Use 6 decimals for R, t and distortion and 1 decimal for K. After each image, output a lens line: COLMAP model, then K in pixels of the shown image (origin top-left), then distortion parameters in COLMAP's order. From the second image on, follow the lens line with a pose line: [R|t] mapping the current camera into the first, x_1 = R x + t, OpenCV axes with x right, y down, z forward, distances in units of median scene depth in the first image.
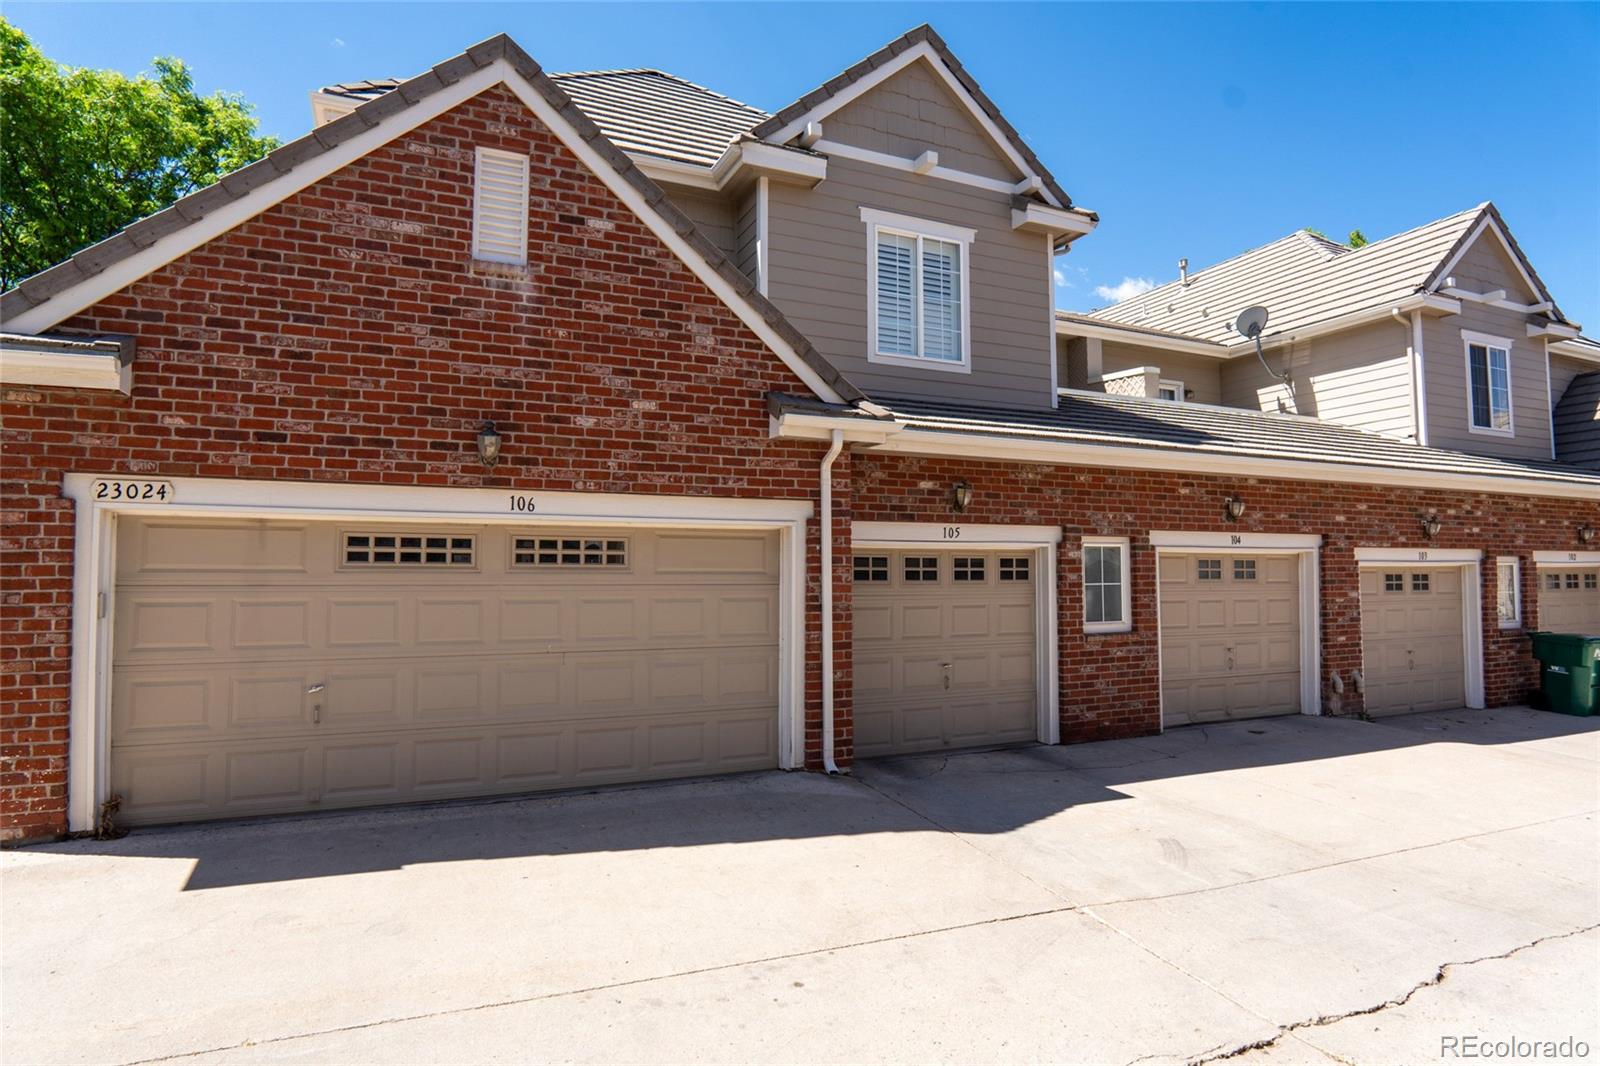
lens RADIAL K [[854.9, 0, 801.5], [0, 854.9, 531.4], [0, 0, 1]] dist [-0.006606, -0.000857]
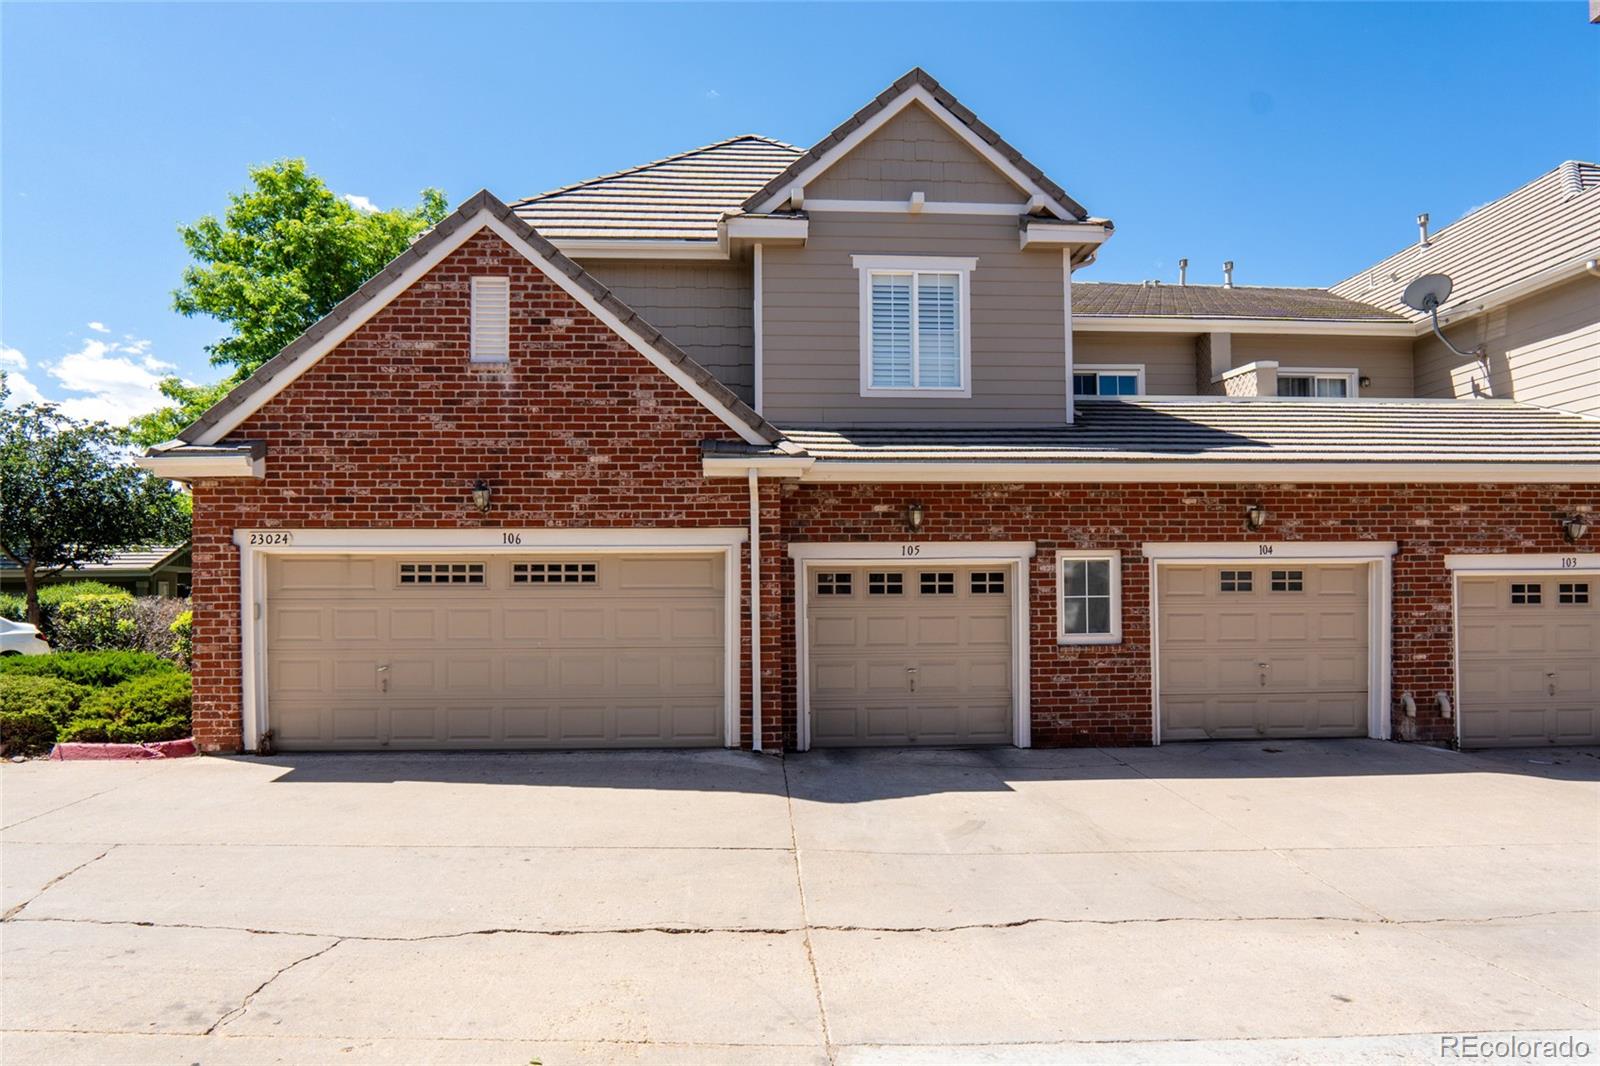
lens RADIAL K [[854.9, 0, 754.4], [0, 854.9, 589.7], [0, 0, 1]] dist [-0.006606, -0.000857]
pose [[0.936923, -0.007494, -0.349457, 0.379336], [0.023915, 0.998802, 0.042700, 0.000196], [0.348718, -0.048364, 0.935979, -0.105918]]
